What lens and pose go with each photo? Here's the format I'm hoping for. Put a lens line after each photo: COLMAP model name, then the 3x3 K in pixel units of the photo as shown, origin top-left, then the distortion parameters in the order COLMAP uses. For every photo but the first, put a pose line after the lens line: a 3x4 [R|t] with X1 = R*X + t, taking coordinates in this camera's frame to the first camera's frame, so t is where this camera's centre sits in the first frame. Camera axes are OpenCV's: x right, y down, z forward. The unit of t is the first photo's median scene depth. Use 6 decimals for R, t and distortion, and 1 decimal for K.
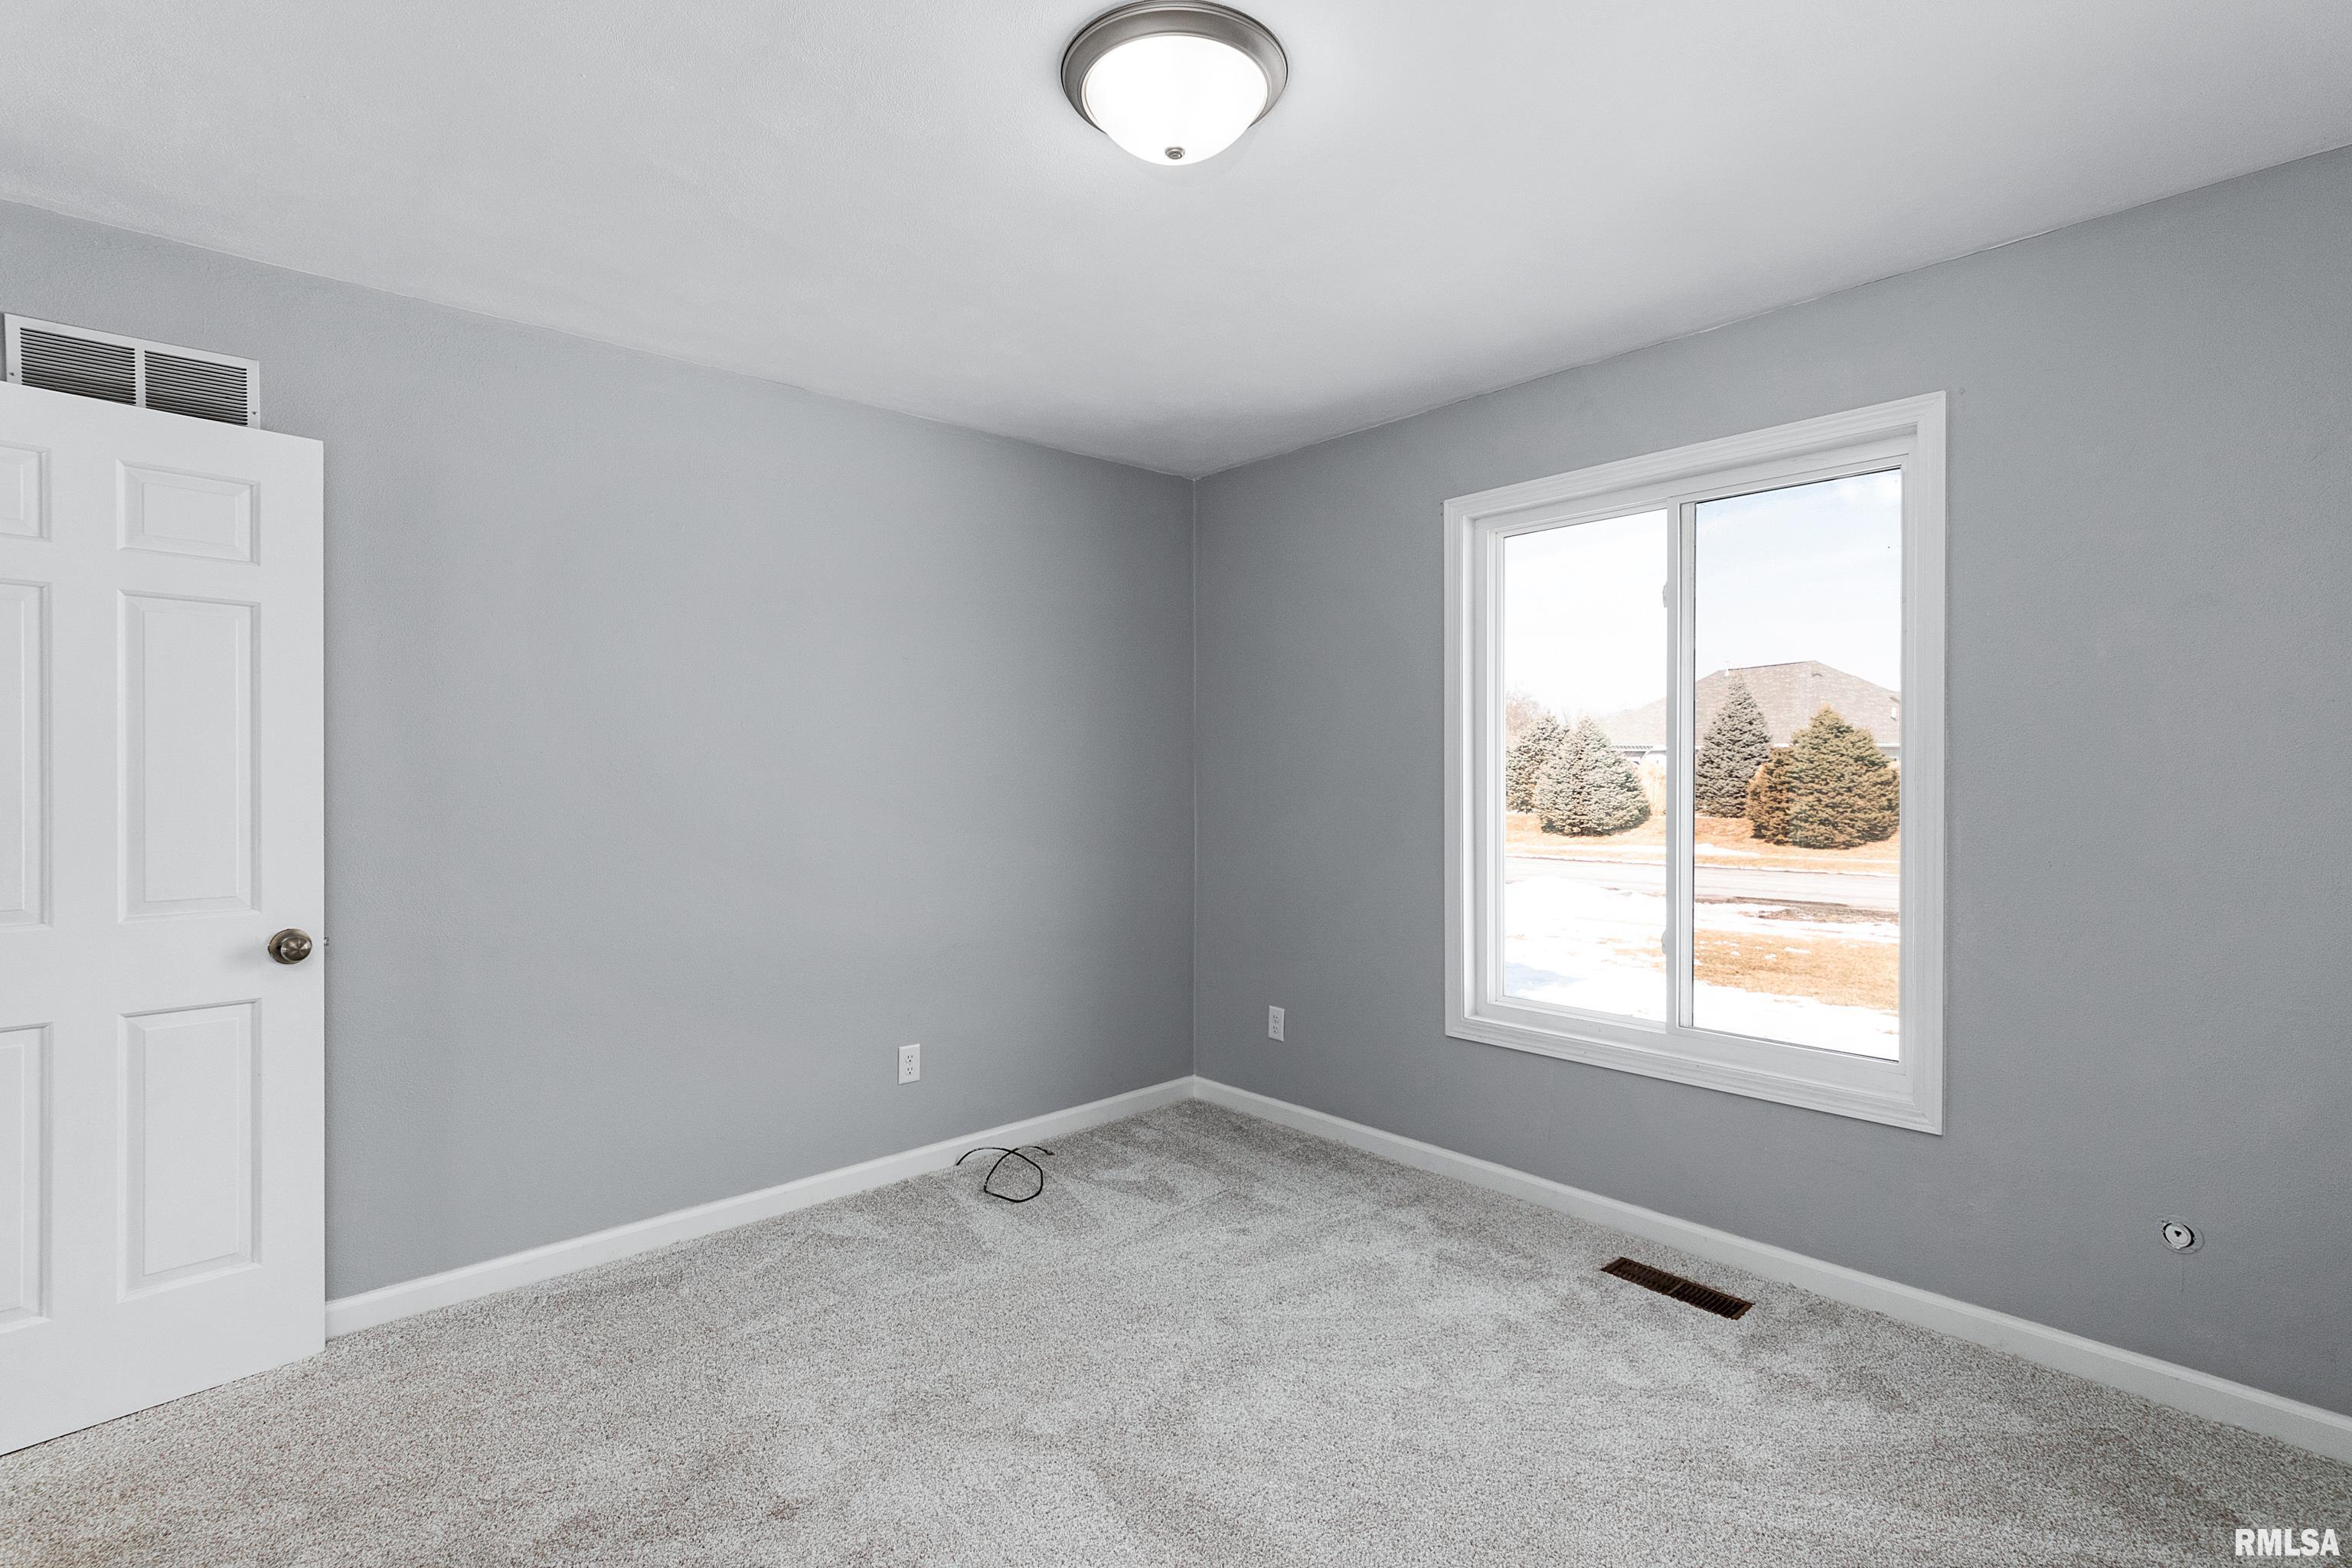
lens RADIAL K [[1121.3, 0, 1163.4], [0, 1121.3, 786.1], [0, 0, 1]] dist [0.014423, -0.010855]
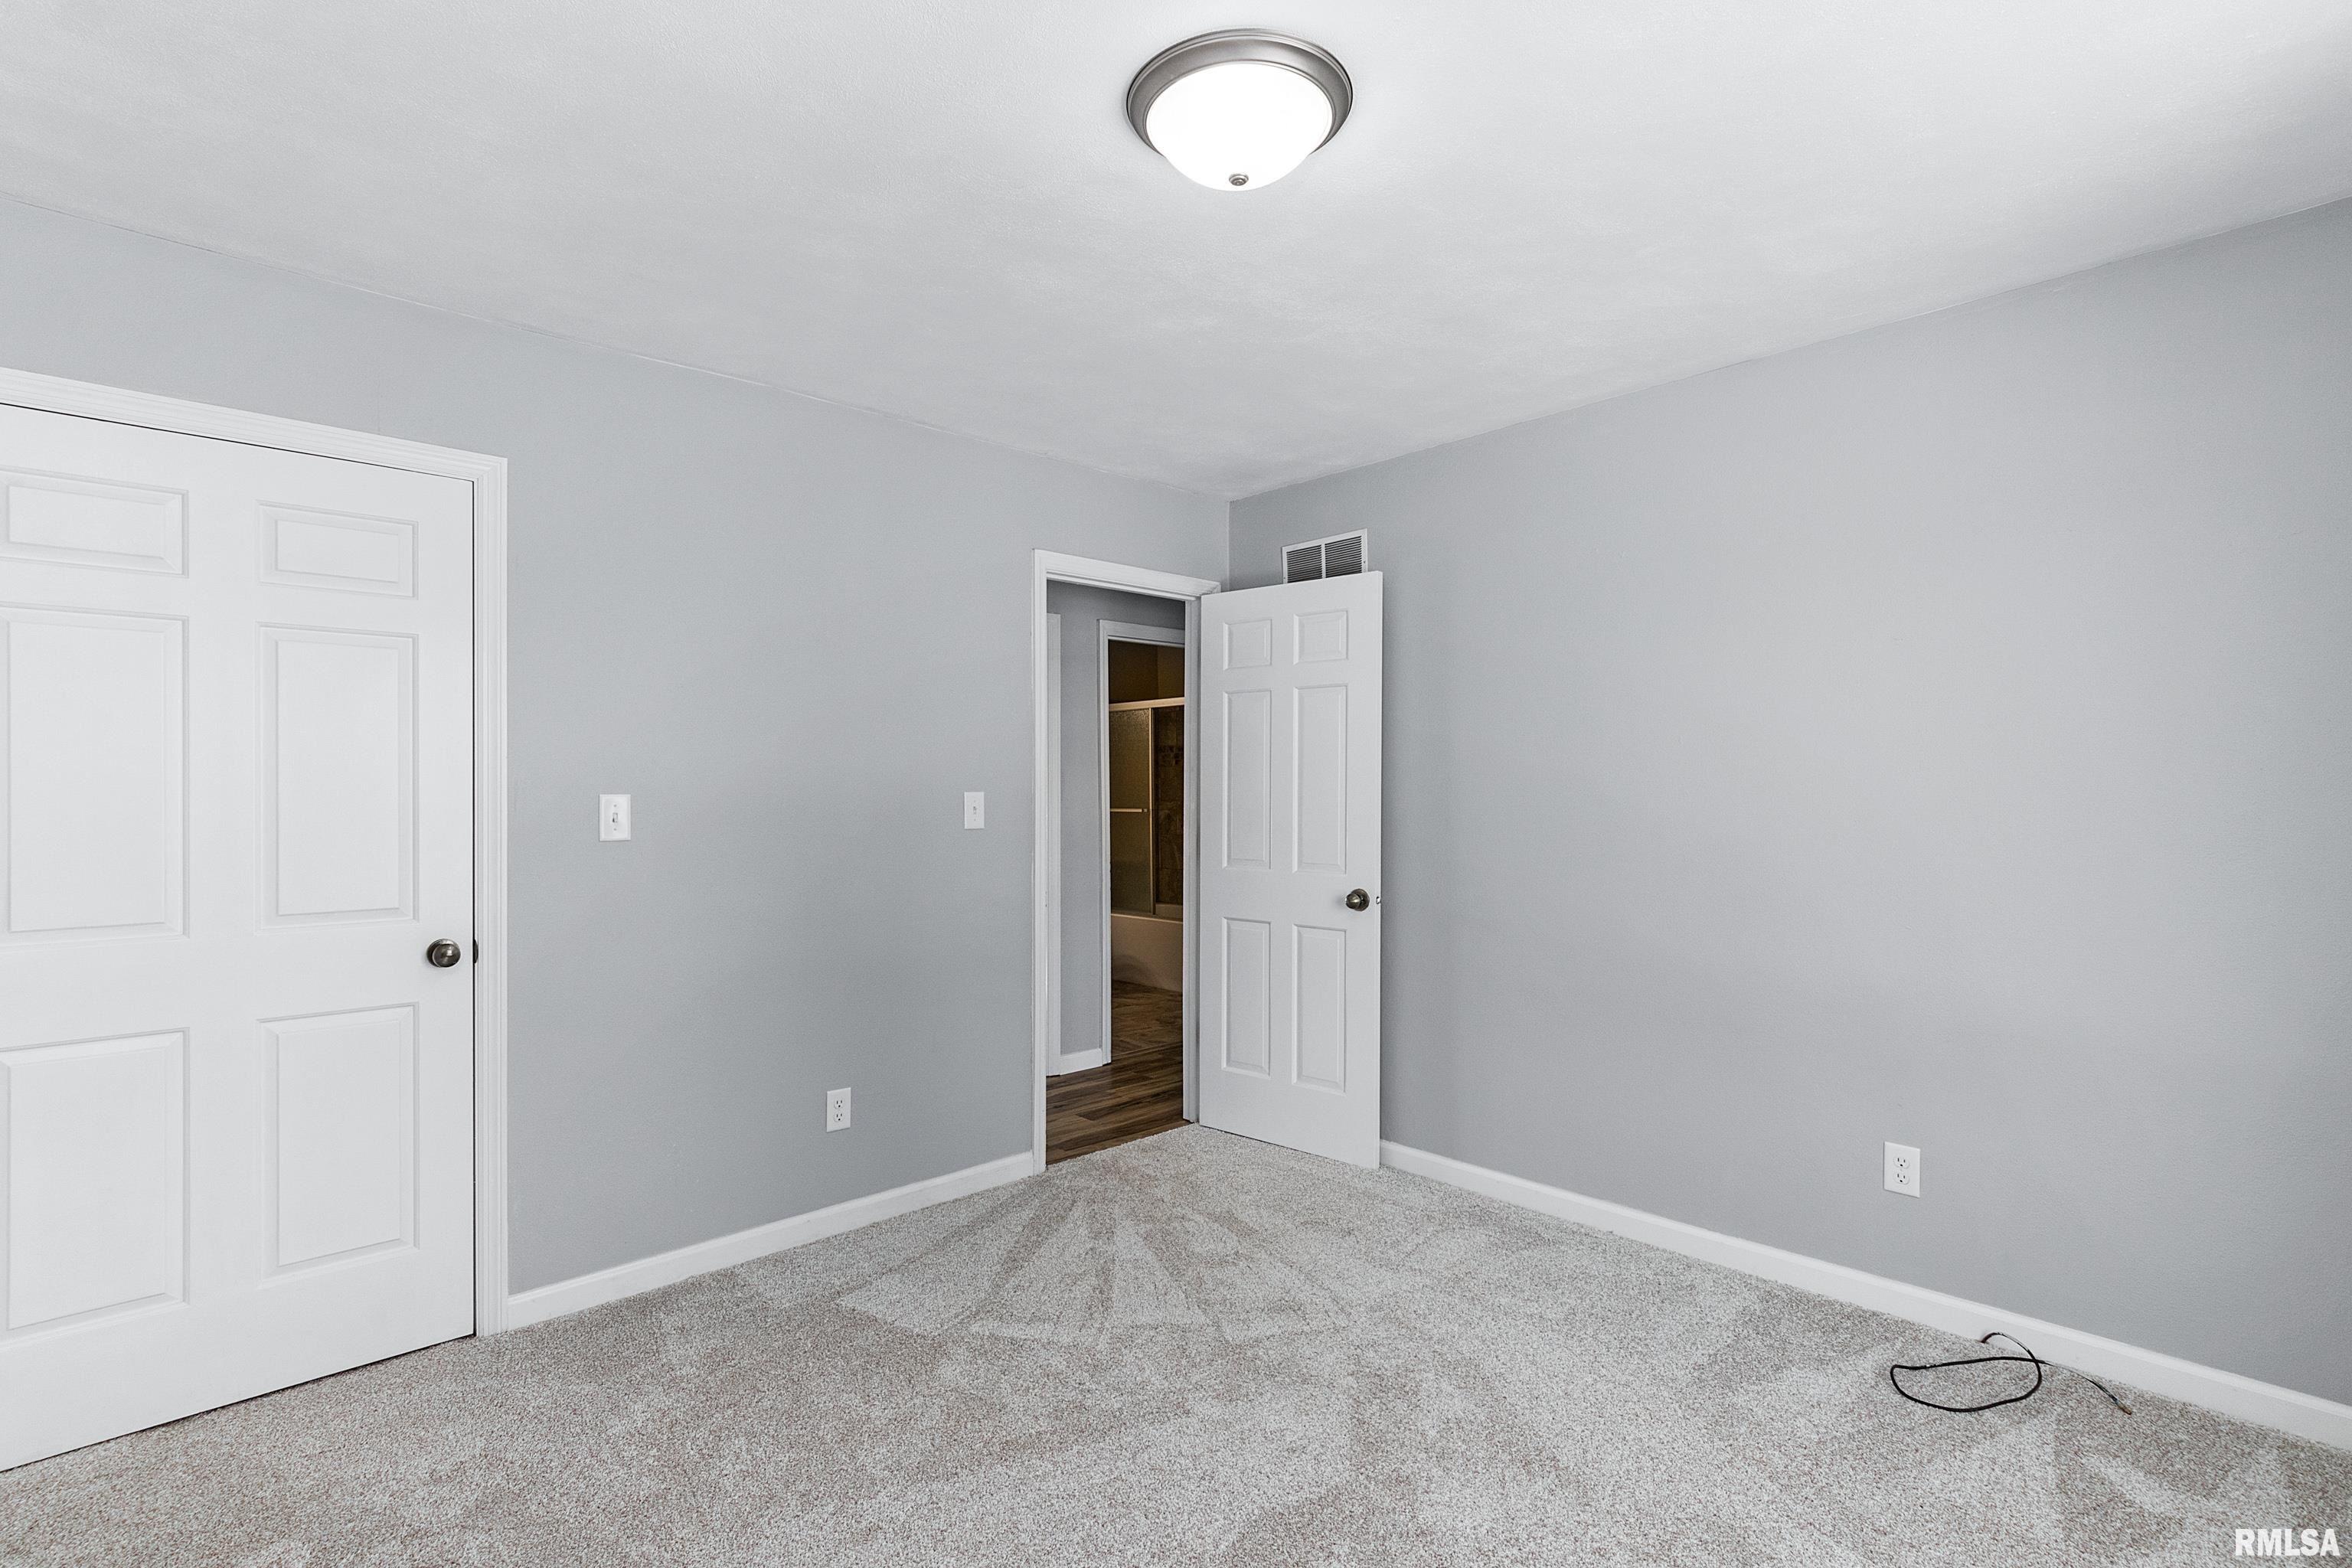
lens RADIAL K [[1118.2, 0, 1160.1], [0, 1118.2, 806.8], [0, 0, 1]] dist [-0.000196, 0.001209]
pose [[-0.013559, 0.009314, -0.999865, 0.689531], [-0.009289, 0.999912, 0.009441, 0.000795], [0.999865, 0.009415, -0.013471, 0.655529]]
